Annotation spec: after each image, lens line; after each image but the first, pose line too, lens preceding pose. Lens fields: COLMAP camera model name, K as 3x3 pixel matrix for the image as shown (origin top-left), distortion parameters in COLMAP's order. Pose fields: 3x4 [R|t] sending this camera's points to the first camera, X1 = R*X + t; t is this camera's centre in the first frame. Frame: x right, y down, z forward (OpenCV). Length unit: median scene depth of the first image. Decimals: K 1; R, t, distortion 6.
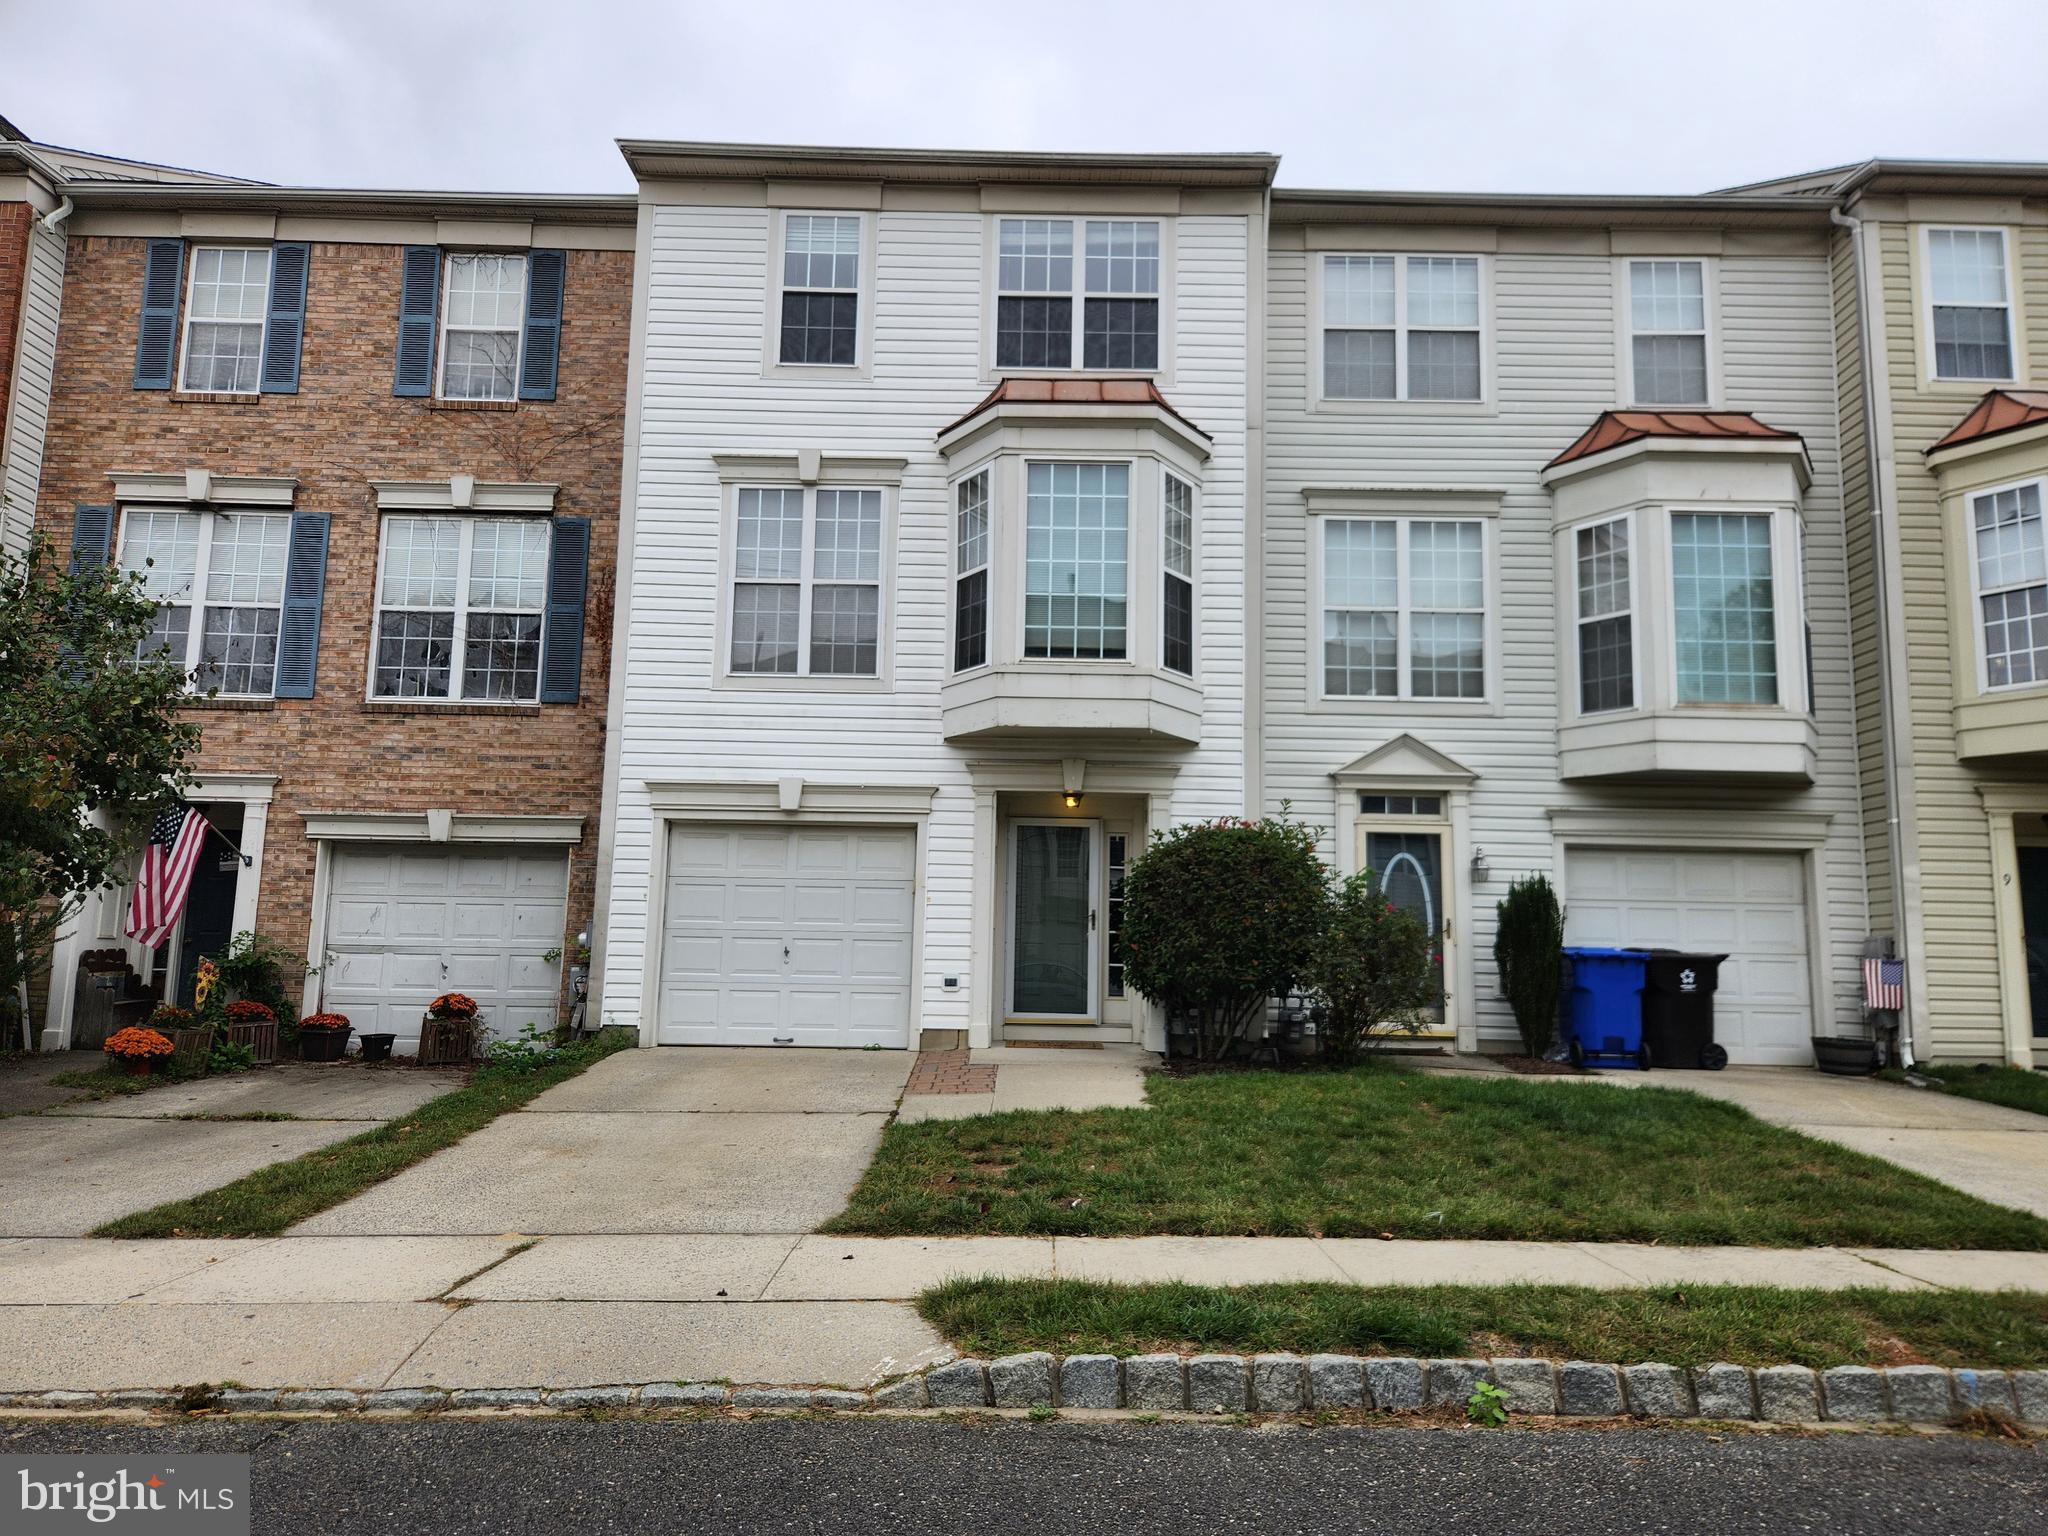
lens RADIAL K [[1434.8, 0, 1019.7], [0, 1434.8, 774.4], [0, 0, 1]] dist [0.059262, -0.053271]
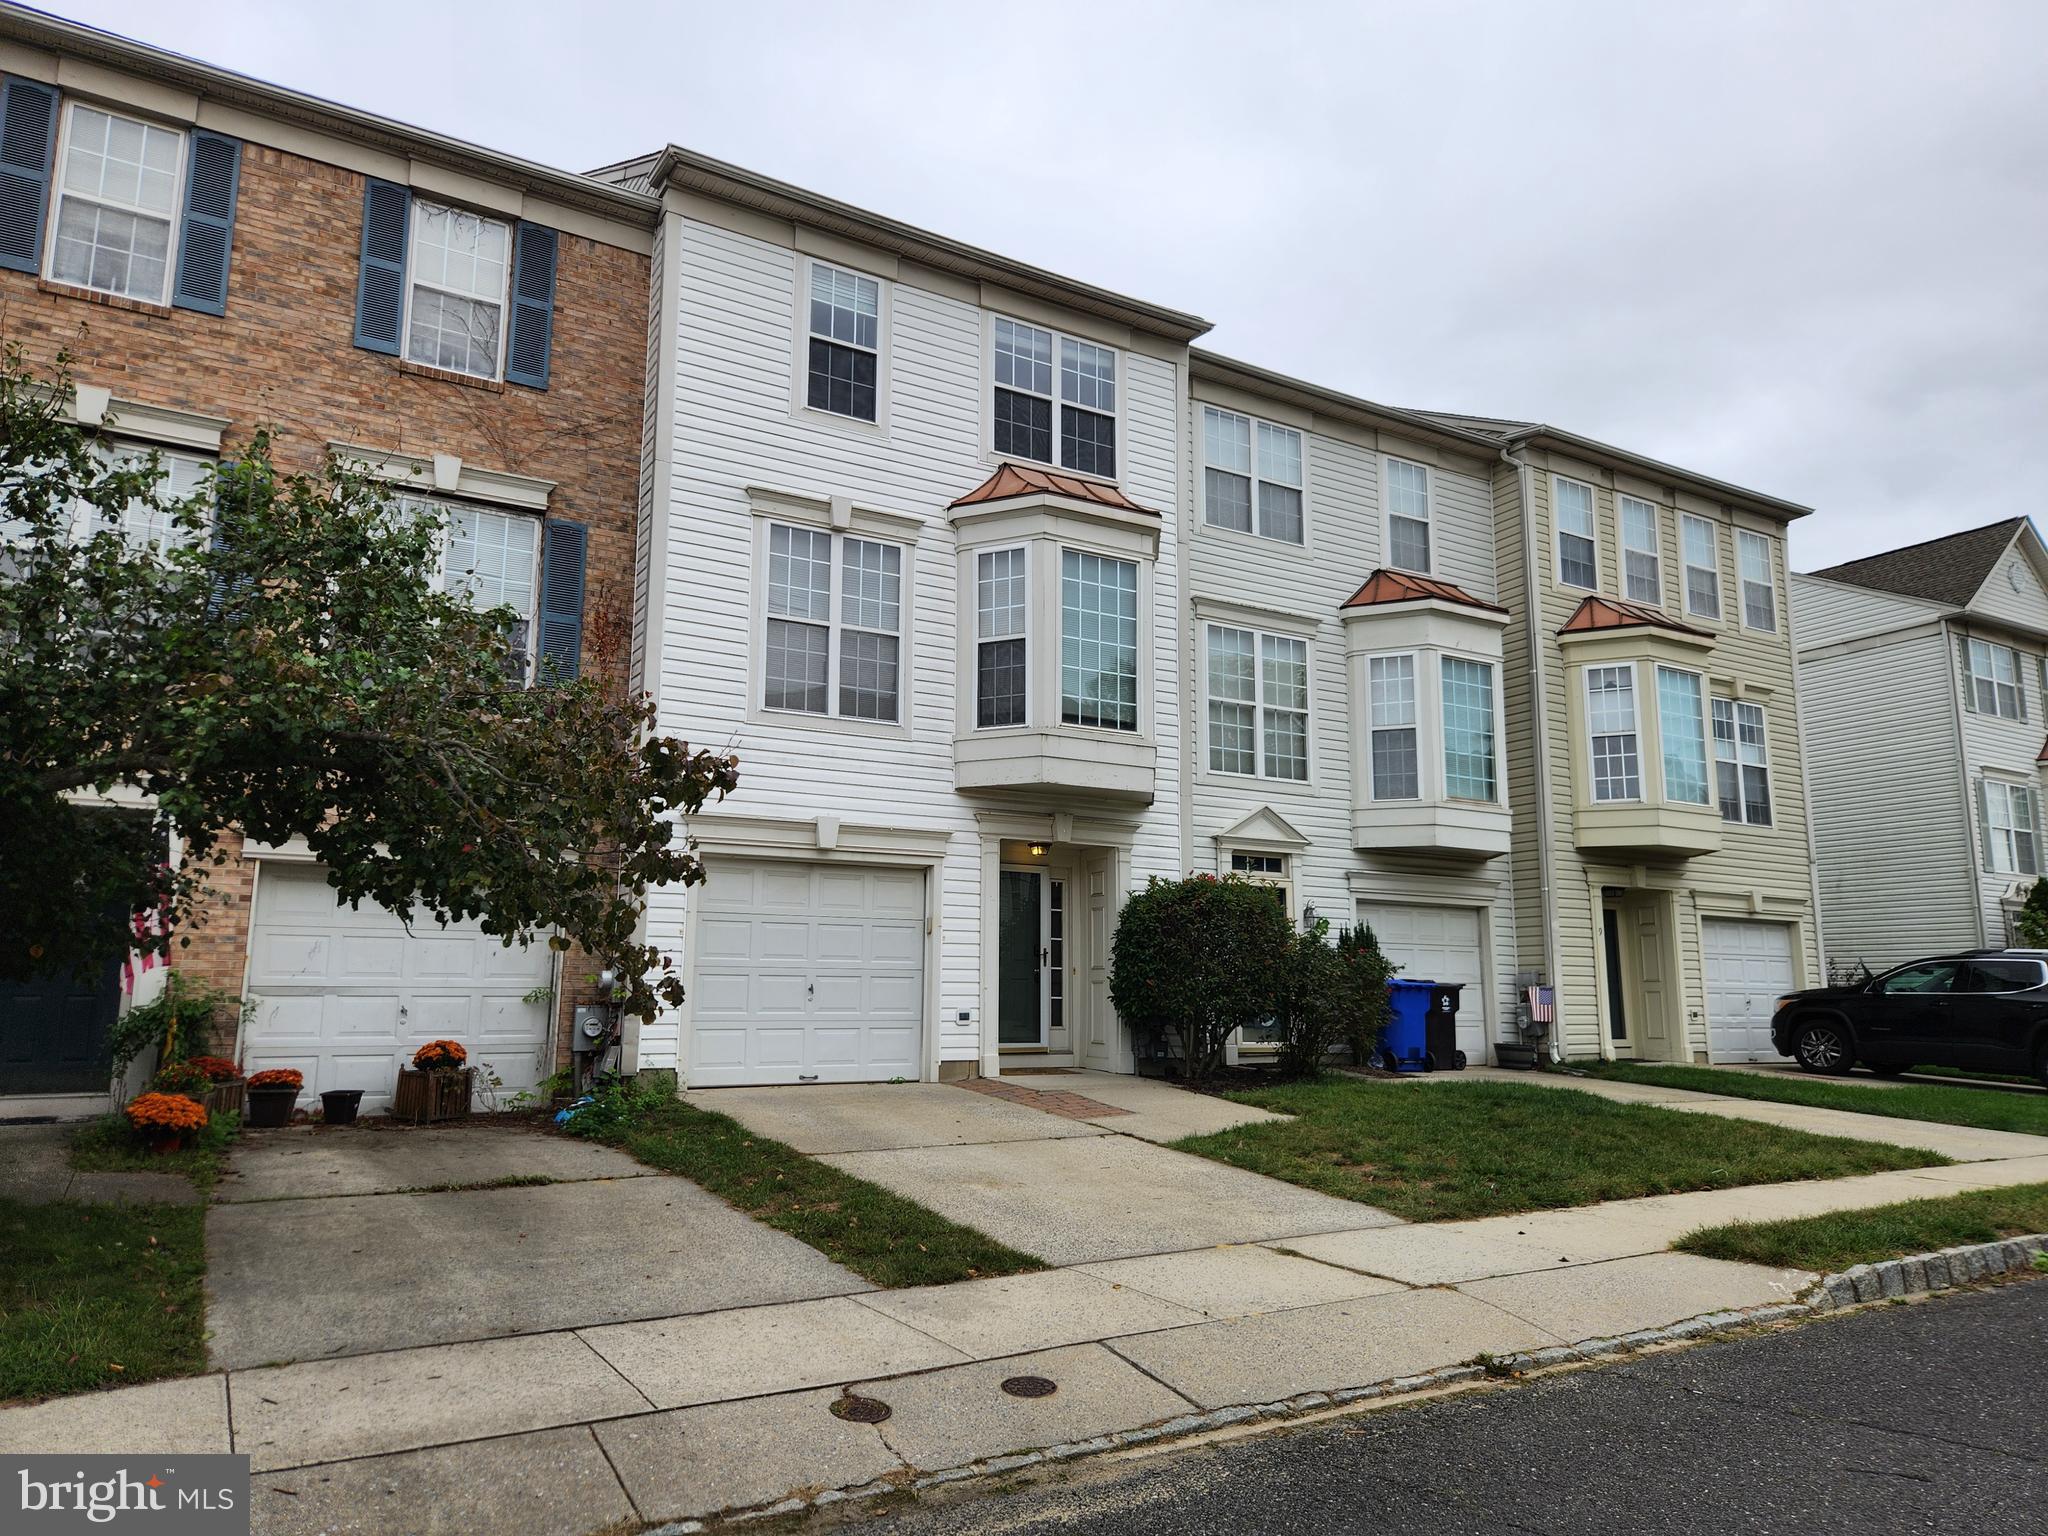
lens RADIAL K [[1434.8, 0, 1035.3], [0, 1434.8, 761.6], [0, 0, 1]] dist [0.059262, -0.053271]
pose [[0.847968, 0.073247, 0.524961, -0.548132], [-0.059608, 0.997301, -0.042868, -0.001917], [-0.526684, 0.005059, 0.850046, 0.056169]]
